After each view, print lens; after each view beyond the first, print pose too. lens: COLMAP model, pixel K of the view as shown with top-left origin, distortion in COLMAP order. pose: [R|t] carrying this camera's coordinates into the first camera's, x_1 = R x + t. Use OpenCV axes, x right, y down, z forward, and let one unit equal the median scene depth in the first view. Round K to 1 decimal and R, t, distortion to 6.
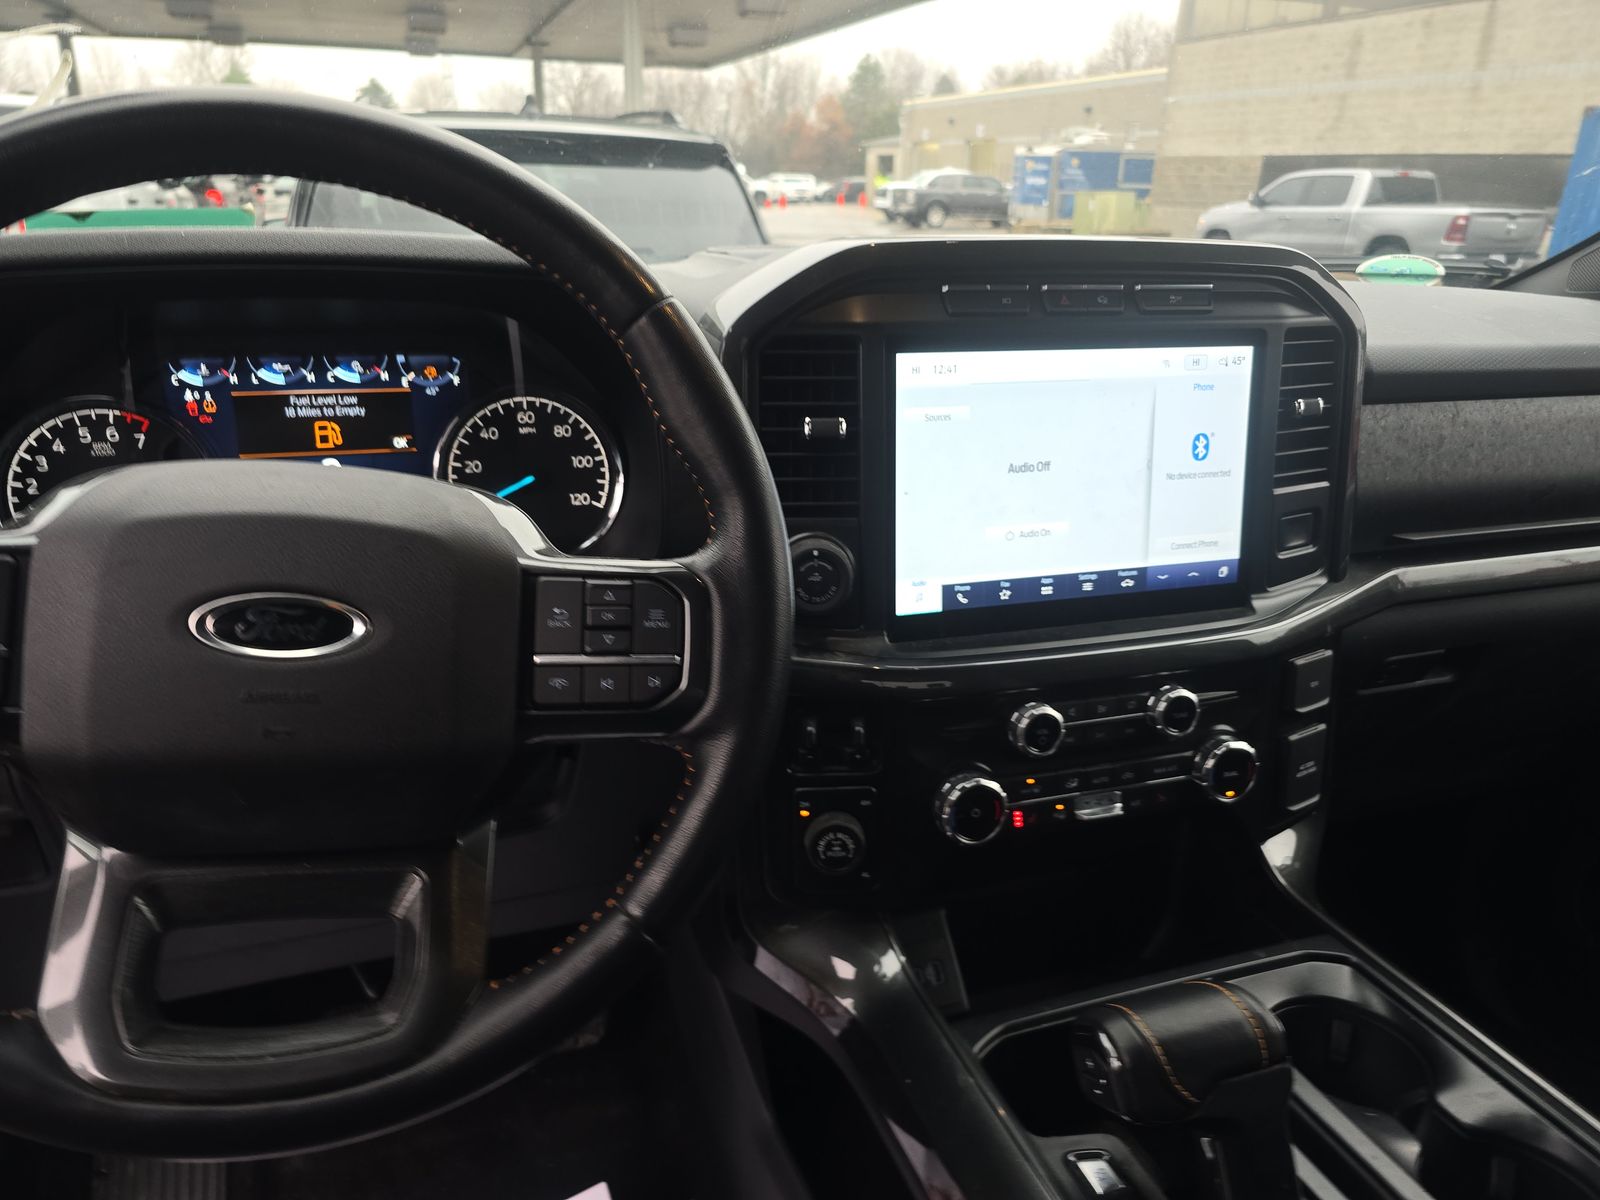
lens RADIAL K [[1081.4, 0, 801.6], [0, 1081.4, 614.6], [0, 0, 1]] dist [0.037956, -0.045451]
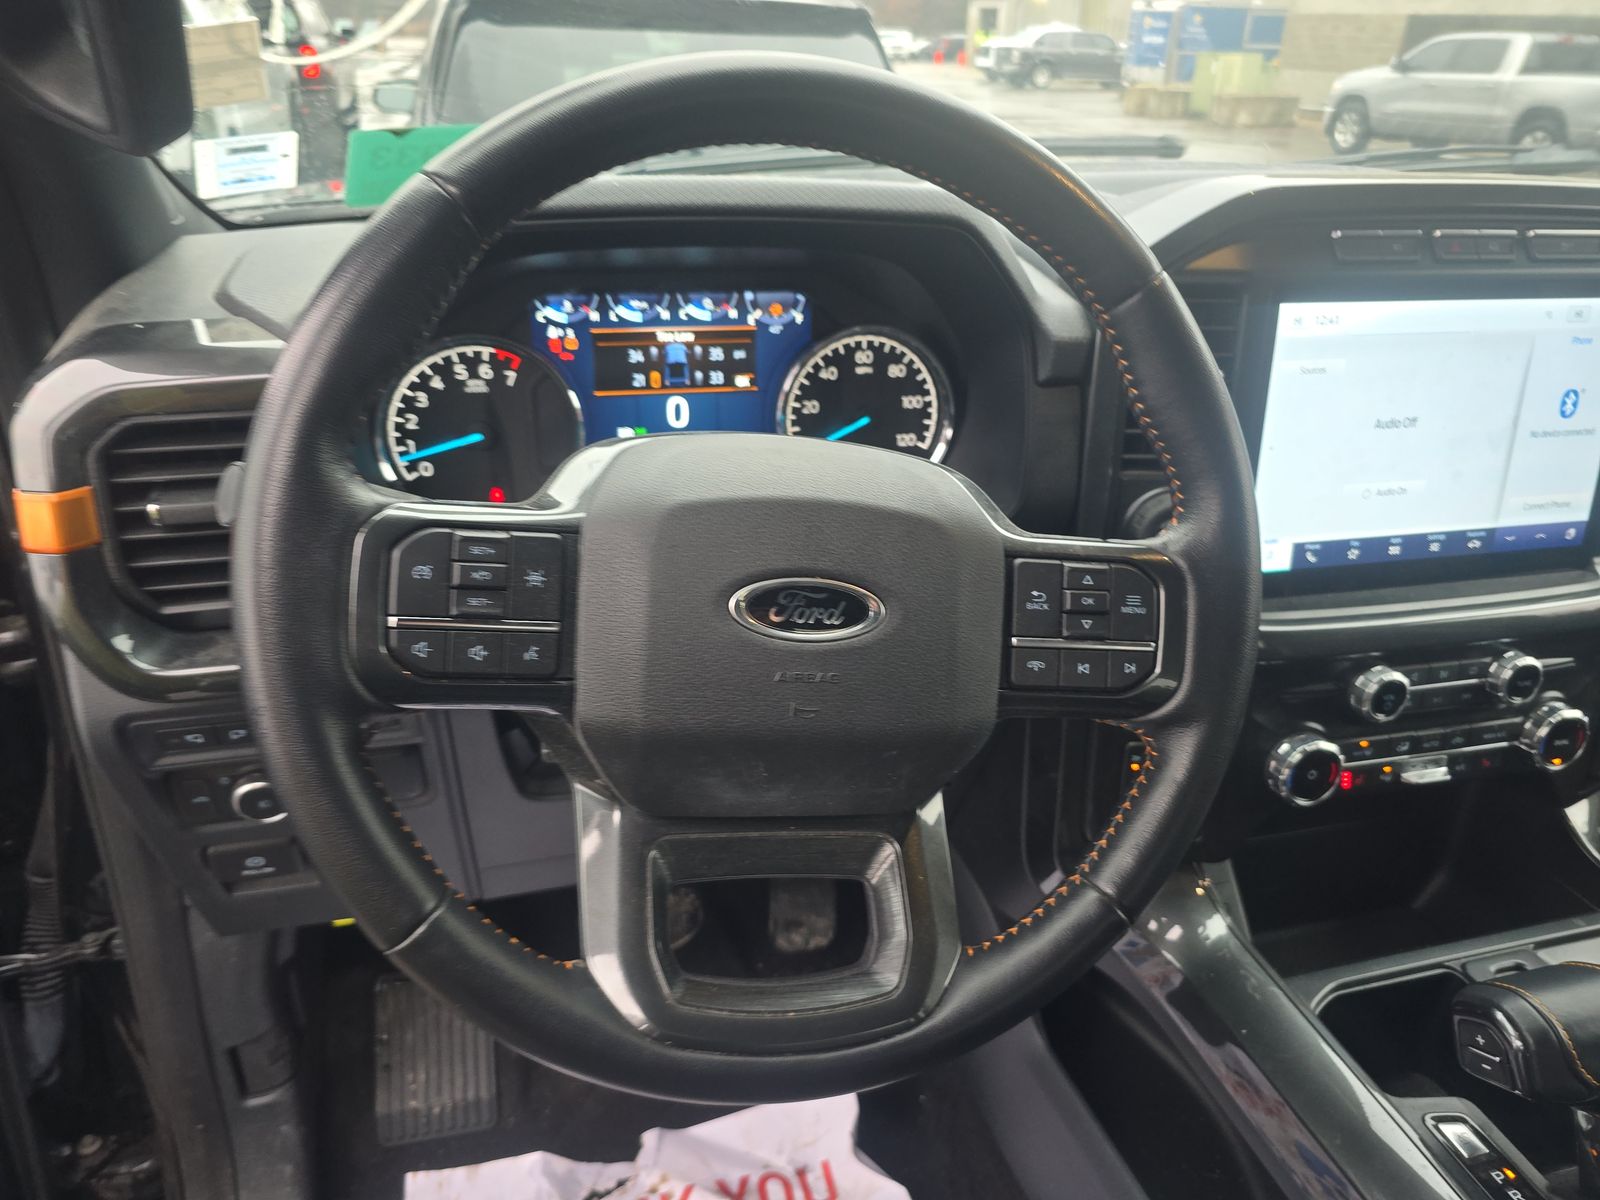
lens RADIAL K [[1081.4, 0, 802.6], [0, 1081.4, 612.4], [0, 0, 1]] dist [0.037956, -0.045451]
pose [[0.997125, 0.040036, -0.064337, -0.244512], [-0.032925, 0.993604, 0.108016, -0.056864], [0.068250, -0.105587, 0.992065, -0.008540]]
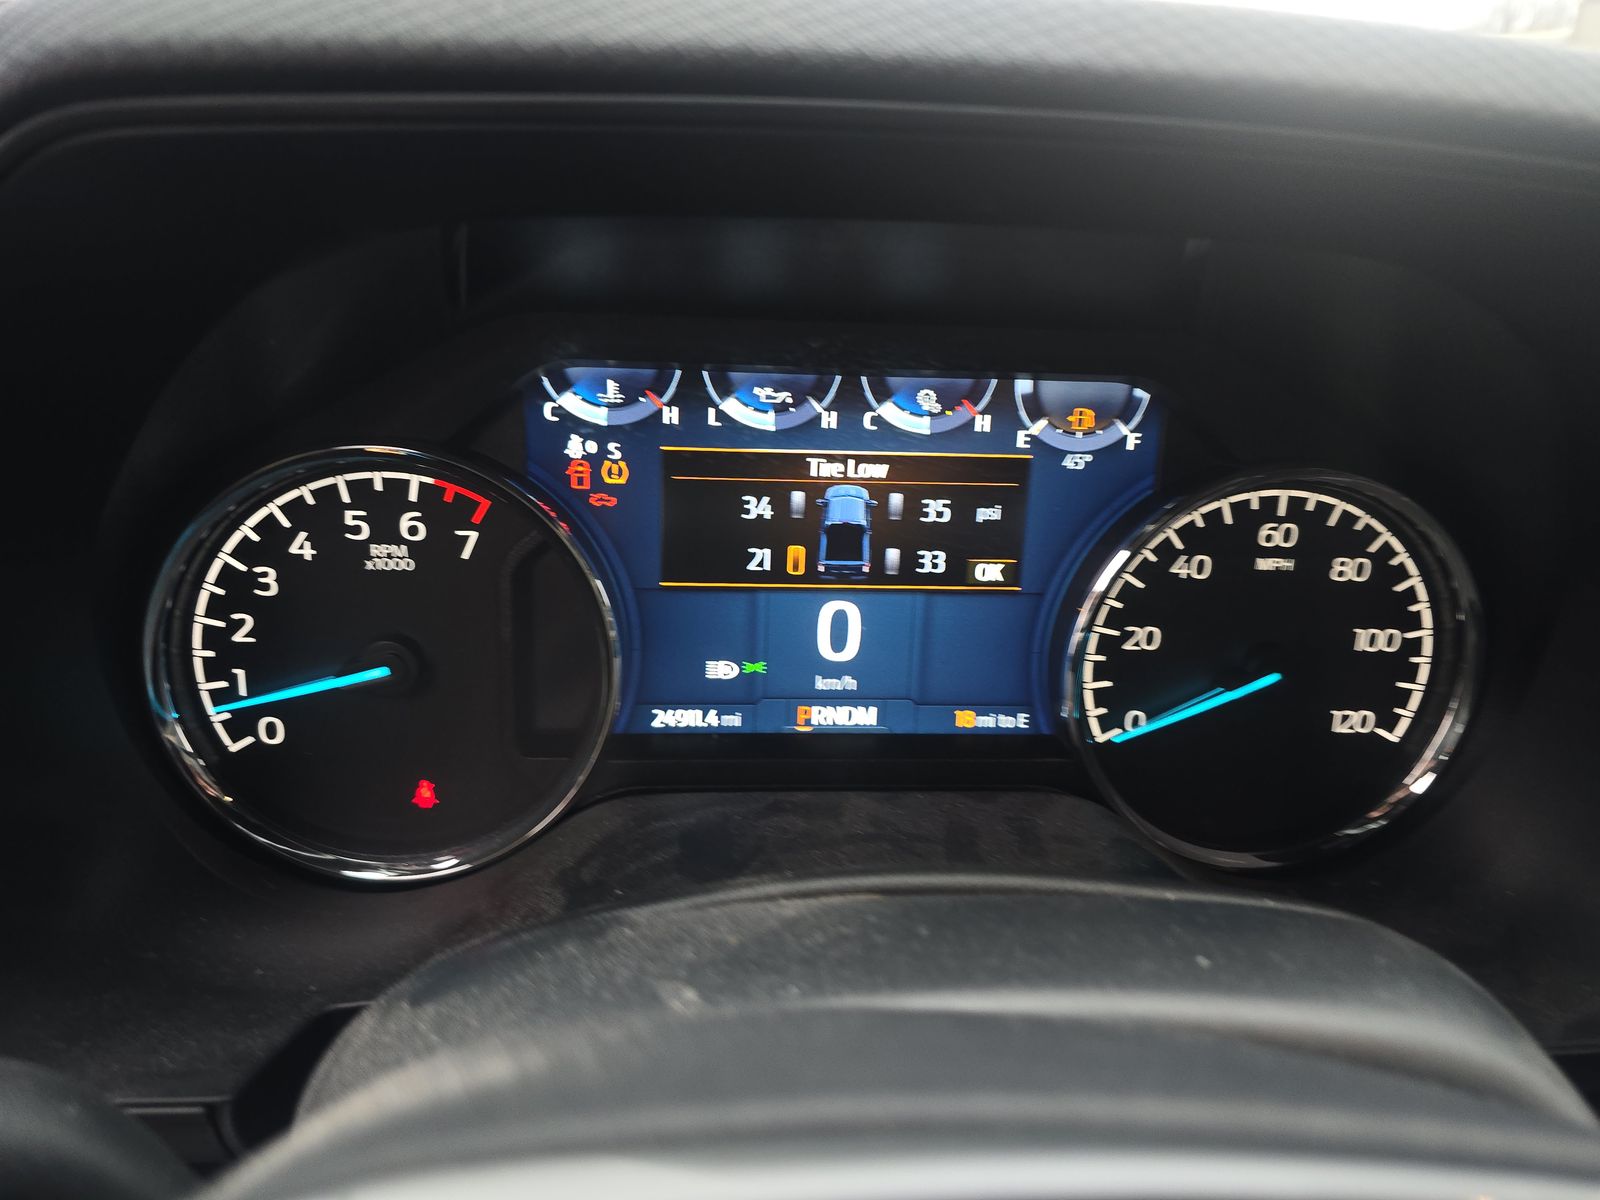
lens RADIAL K [[1081.4, 0, 803.3], [0, 1081.4, 609.4], [0, 0, 1]] dist [0.037956, -0.045451]
pose [[0.969843, 0.103027, -0.220883, -0.348515], [-0.103437, 0.994588, 0.009740, -0.141597], [0.220691, 0.013401, 0.975252, 0.558337]]
